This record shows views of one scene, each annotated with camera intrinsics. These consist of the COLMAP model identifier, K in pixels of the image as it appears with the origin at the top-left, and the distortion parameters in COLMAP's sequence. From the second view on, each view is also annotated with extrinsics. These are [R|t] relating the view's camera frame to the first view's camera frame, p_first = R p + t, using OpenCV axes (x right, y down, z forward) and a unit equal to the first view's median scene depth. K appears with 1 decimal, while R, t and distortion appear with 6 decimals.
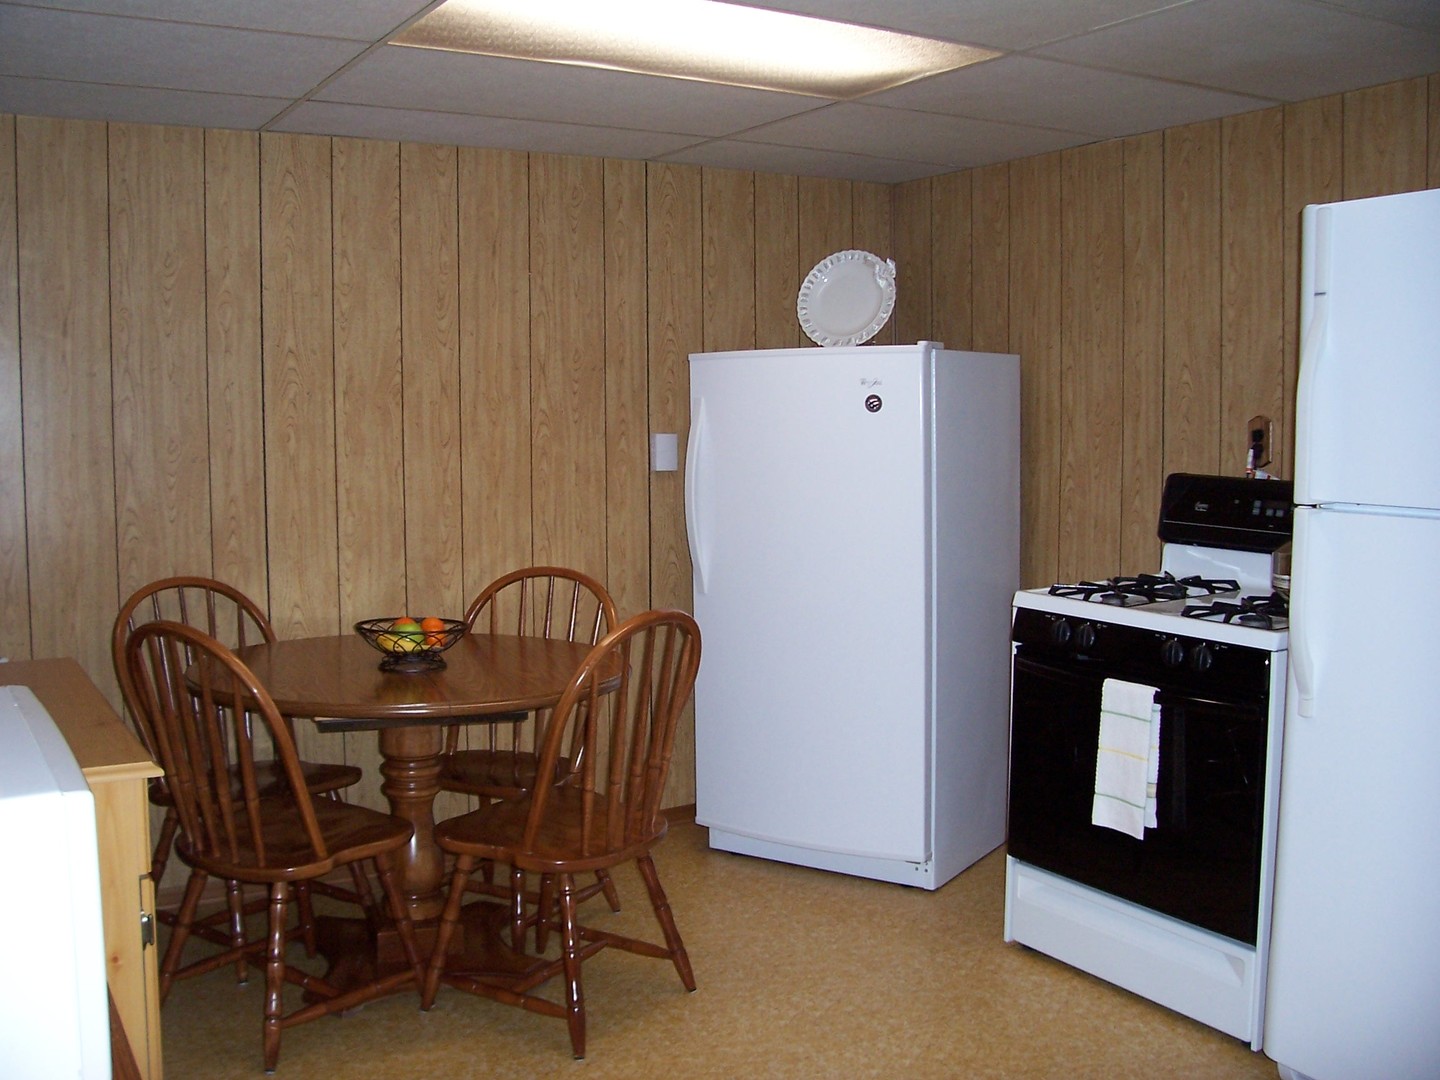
lens RADIAL K [[1412.7, 0, 768.8], [0, 1412.7, 521.1], [0, 0, 1]] dist [-0.104236, 0.000000]
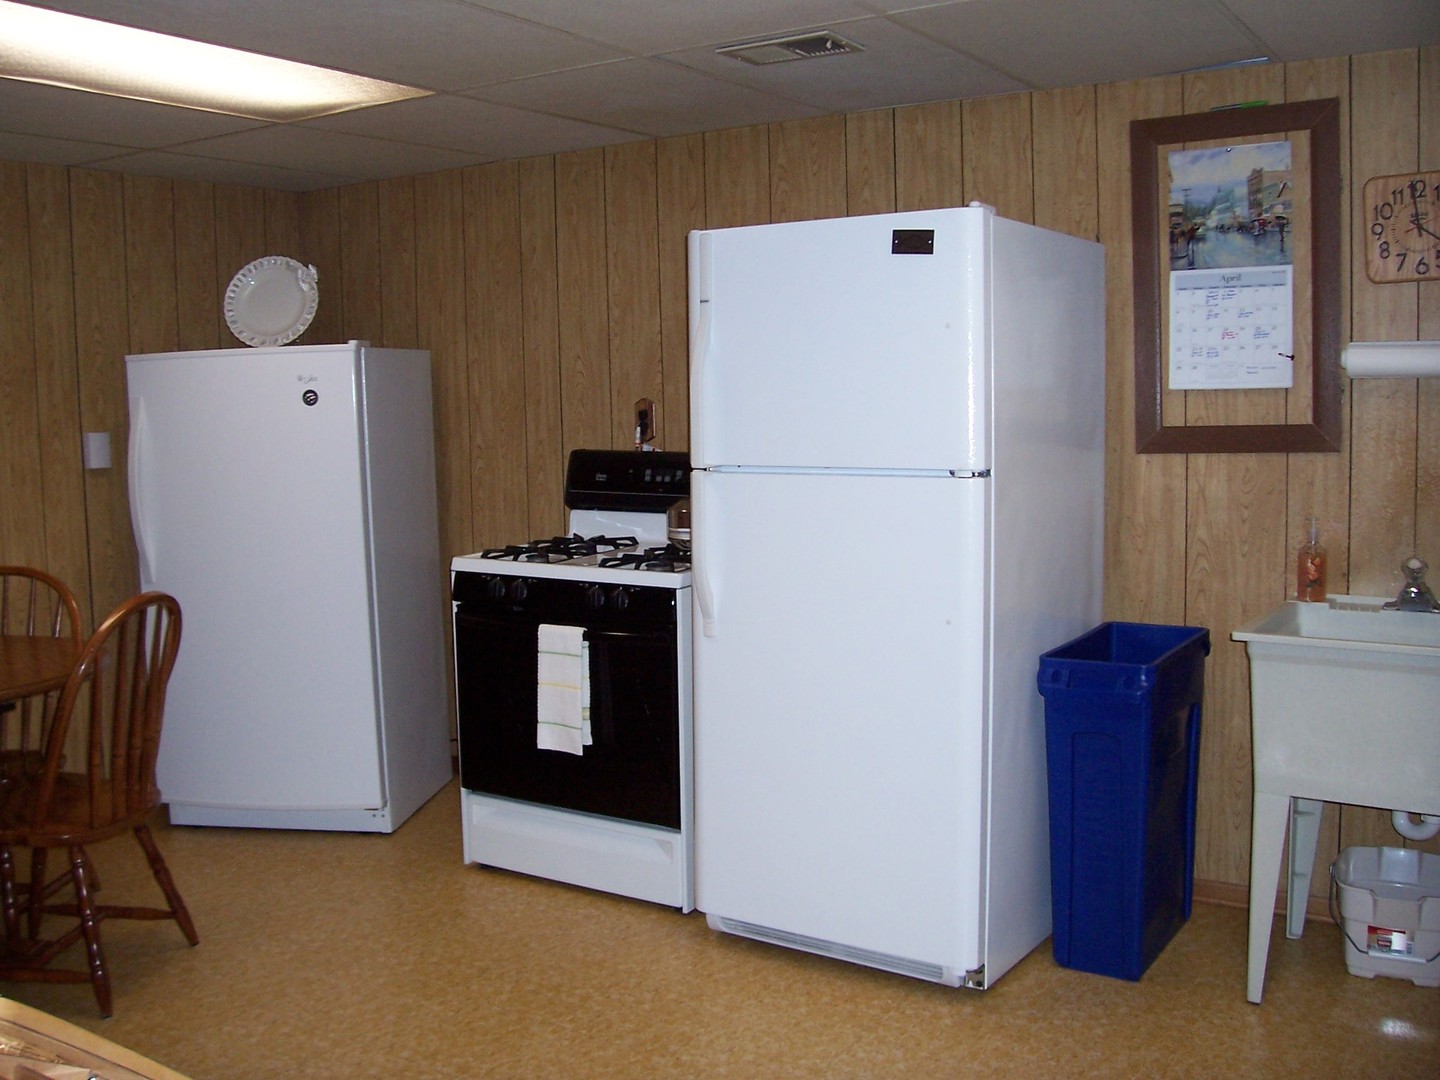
lens RADIAL K [[1412.7, 0, 720.0], [0, 1412.7, 535.1], [0, 0, 1]] dist [-0.104236, 0.000000]
pose [[0.905167, -0.062053, 0.420502, -0.102963], [0.054369, 0.998063, 0.030248, 0.008179], [-0.421564, -0.004518, 0.906787, -0.123118]]
